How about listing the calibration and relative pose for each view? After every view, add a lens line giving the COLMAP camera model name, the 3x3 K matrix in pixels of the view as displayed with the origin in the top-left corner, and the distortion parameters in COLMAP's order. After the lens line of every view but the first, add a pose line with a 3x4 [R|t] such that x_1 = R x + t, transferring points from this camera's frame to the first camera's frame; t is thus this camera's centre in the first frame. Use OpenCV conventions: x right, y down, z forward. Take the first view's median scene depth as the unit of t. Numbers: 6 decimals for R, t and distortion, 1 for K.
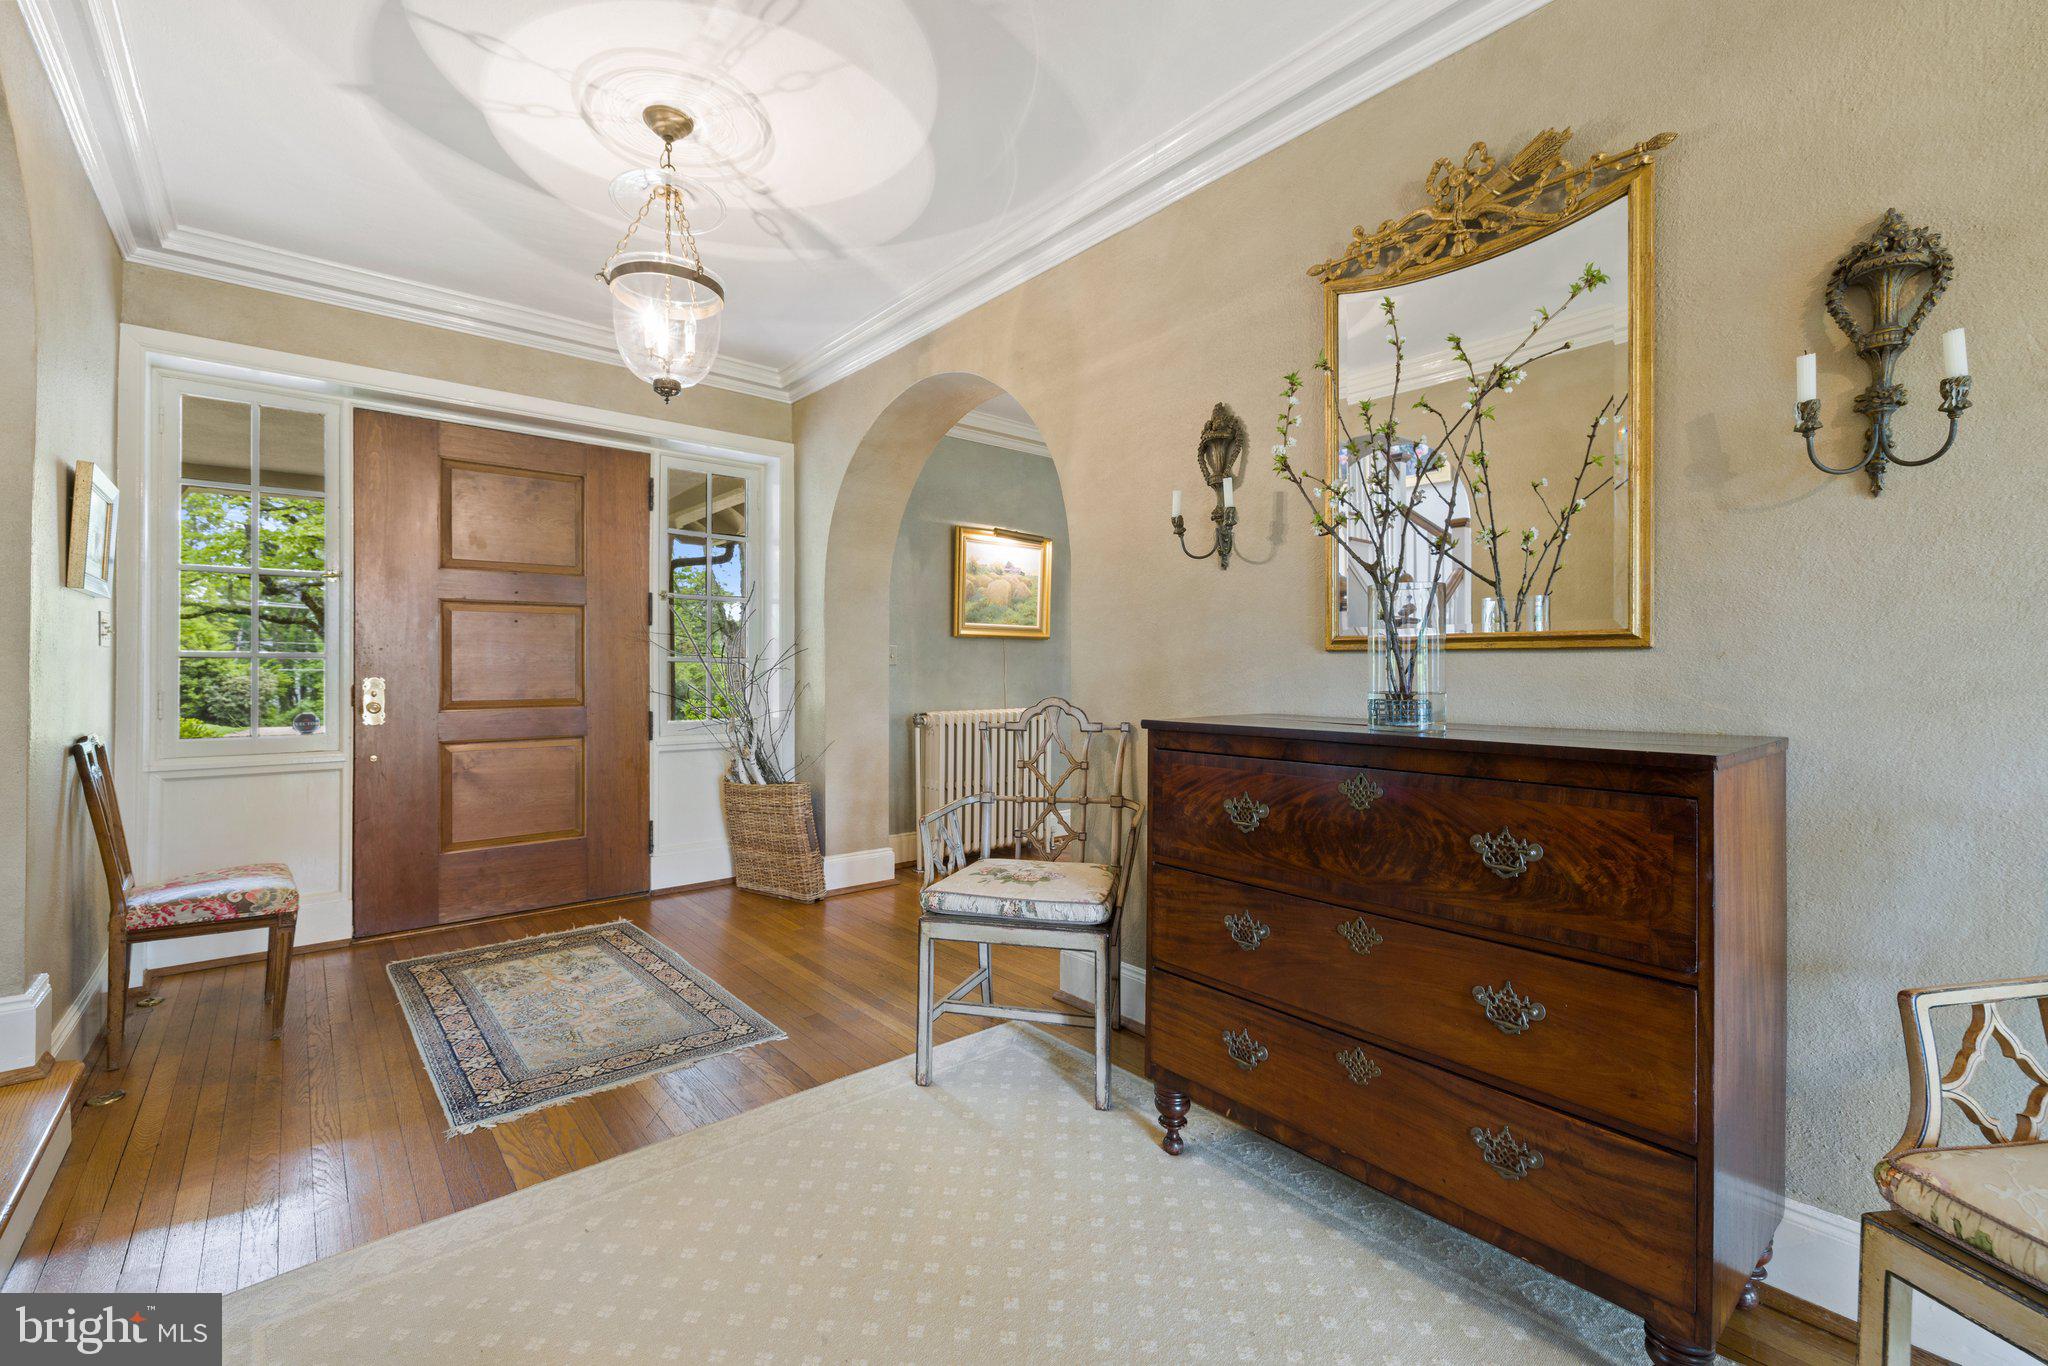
lens RADIAL K [[868.9, 0, 1009.8], [0, 868.9, 670.2], [0, 0, 1]] dist [0.004183, -0.001170]
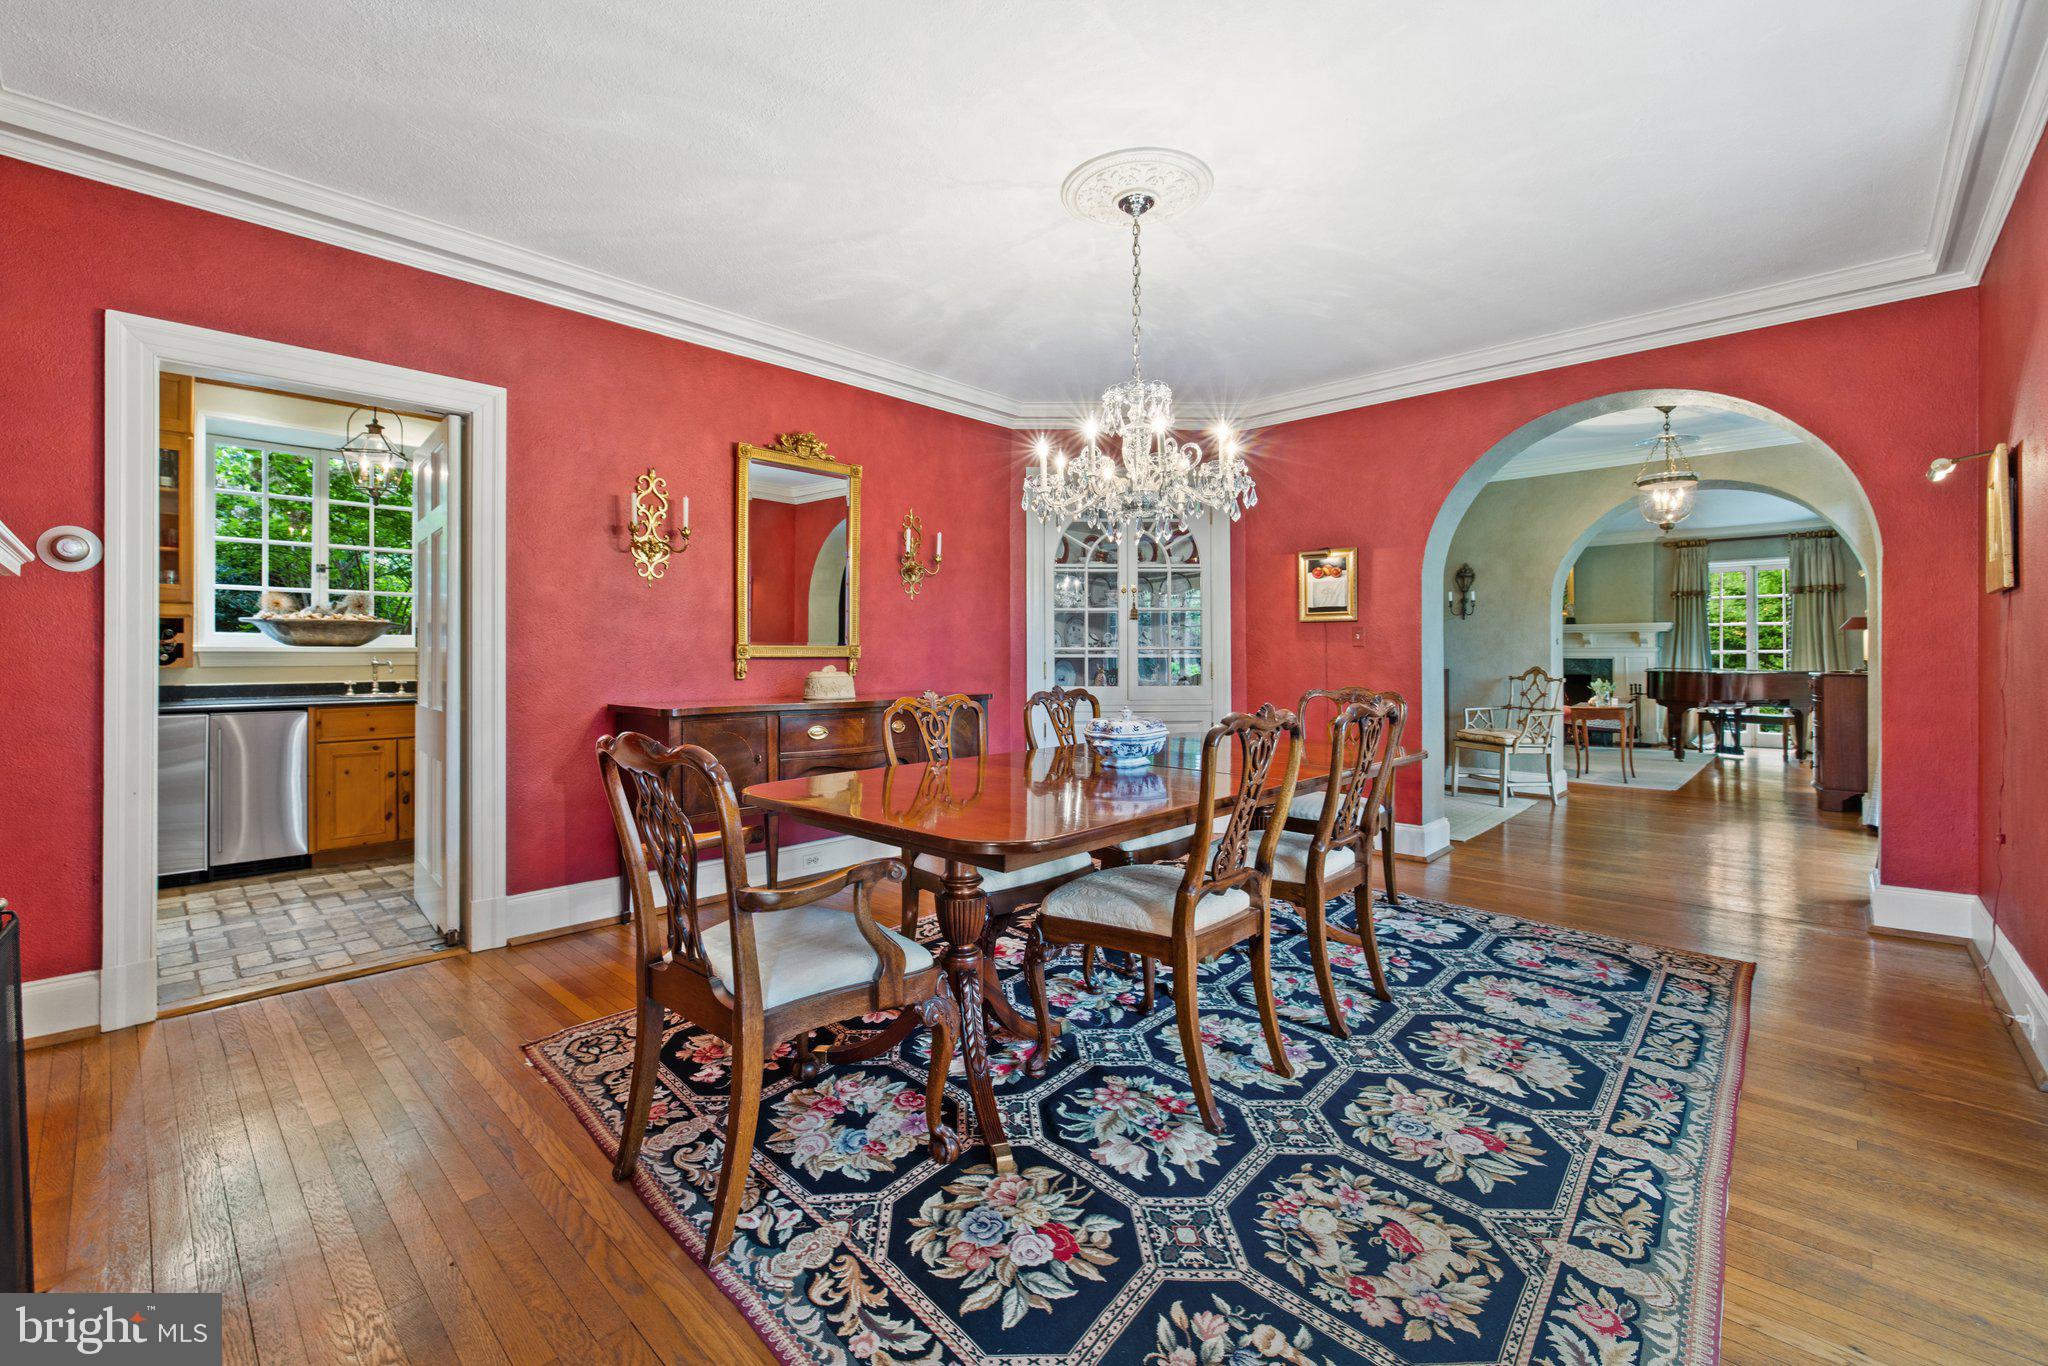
lens RADIAL K [[868.9, 0, 1010.4], [0, 868.9, 650.3], [0, 0, 1]] dist [0.004183, -0.001170]
pose [[0.992967, -0.002812, 0.118356, -0.885495], [0.004216, 0.999924, -0.011606, 0.008783], [-0.118314, 0.012023, 0.992903, -1.480524]]
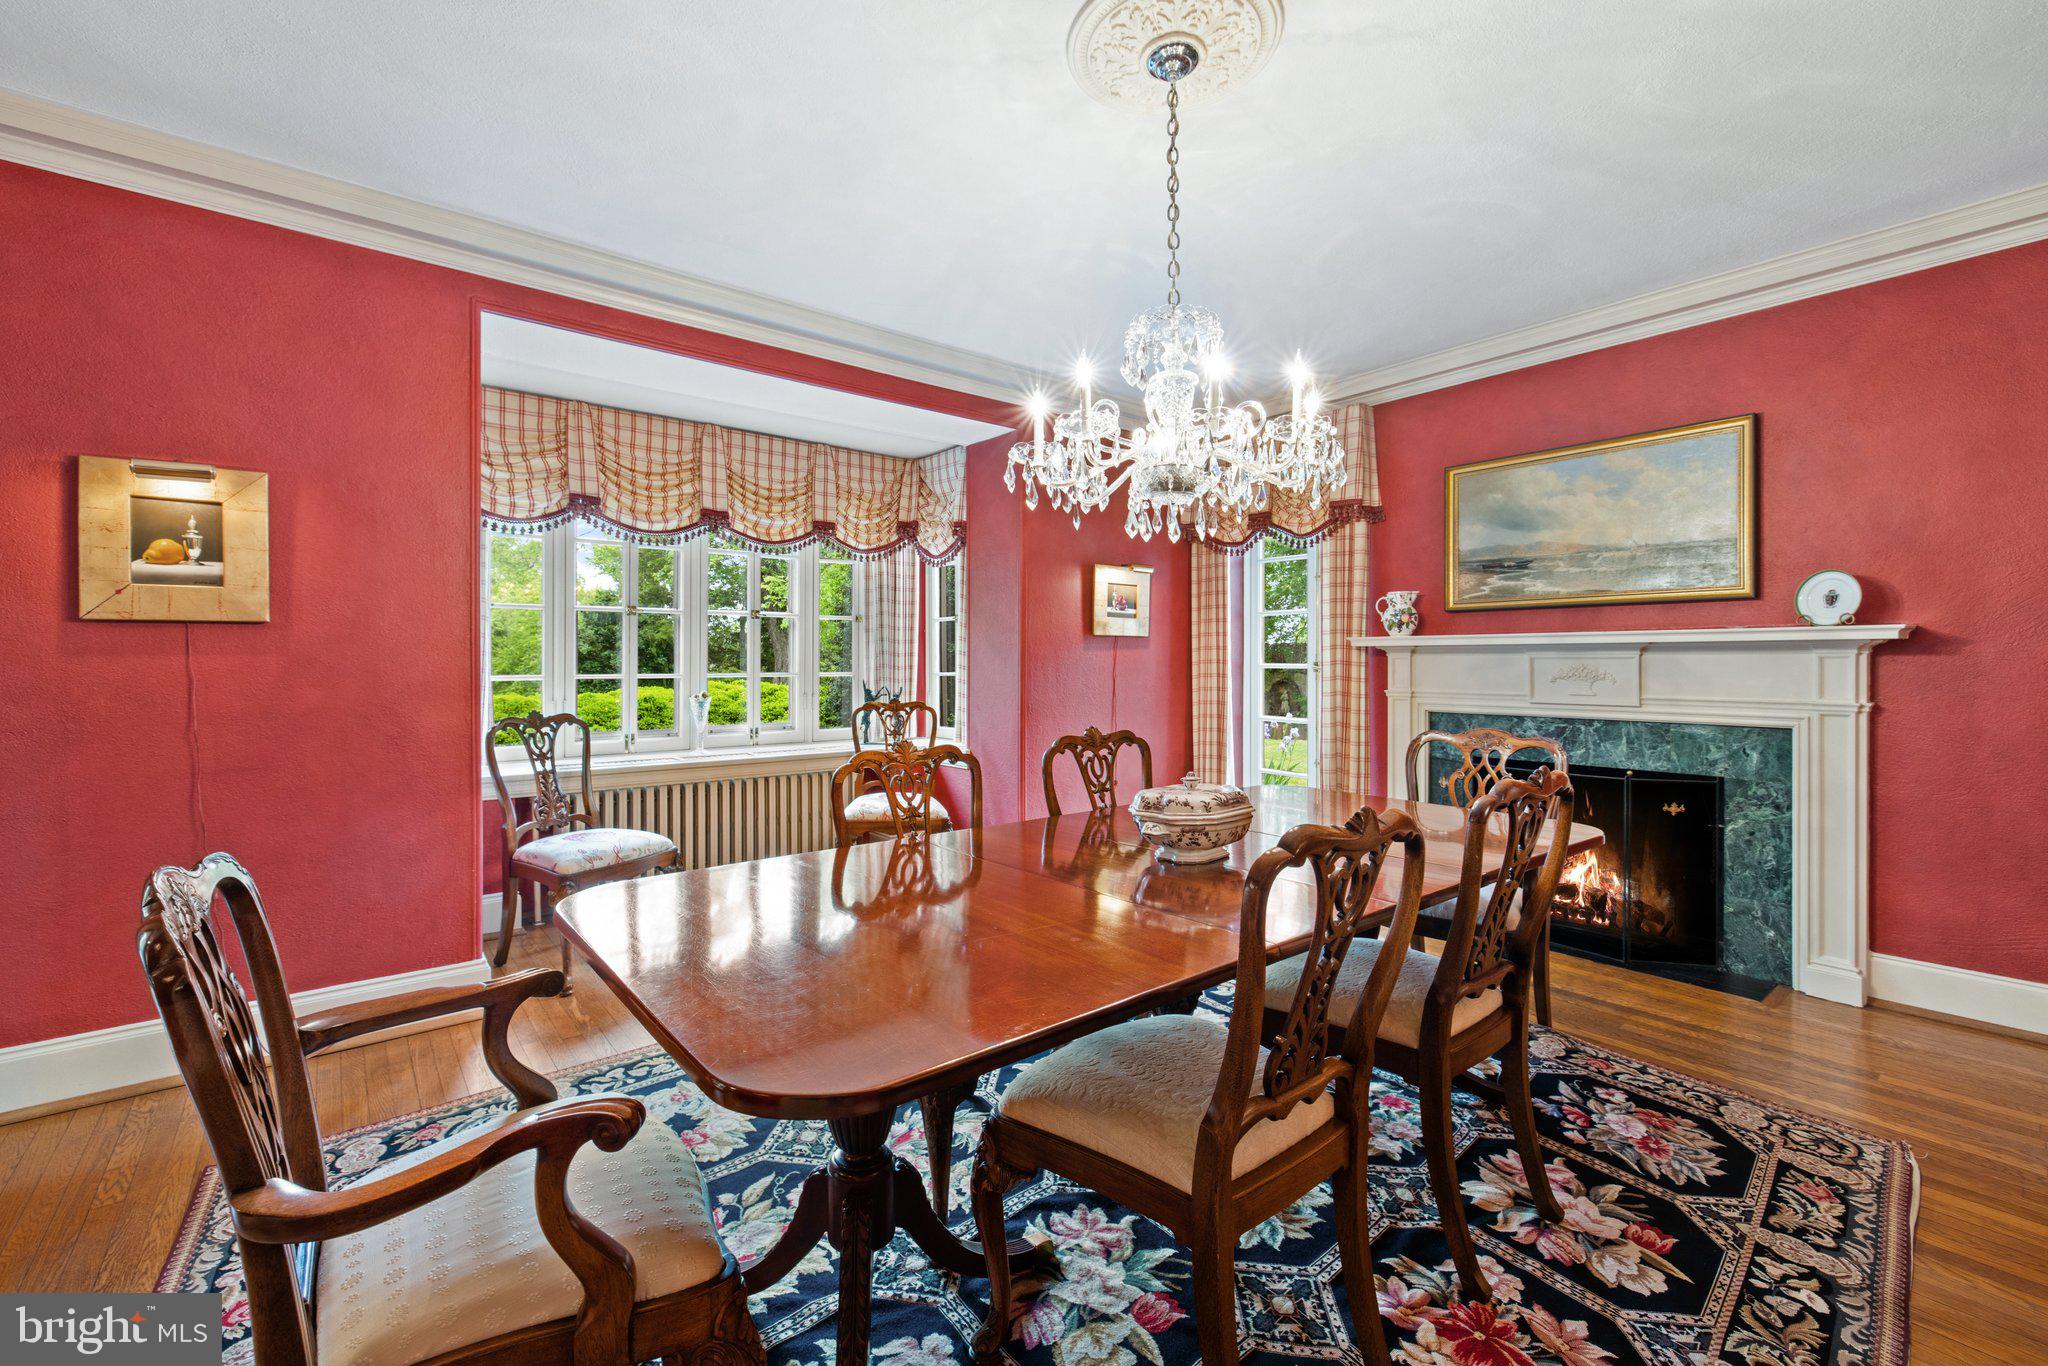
lens RADIAL K [[868.9, 0, 1012.4], [0, 868.9, 661.8], [0, 0, 1]] dist [0.004183, -0.001170]
pose [[-0.999954, -0.003657, 0.008811, -0.574449], [-0.003688, 0.999987, -0.003532, -0.014382], [-0.008798, -0.003564, -0.999955, -0.135555]]
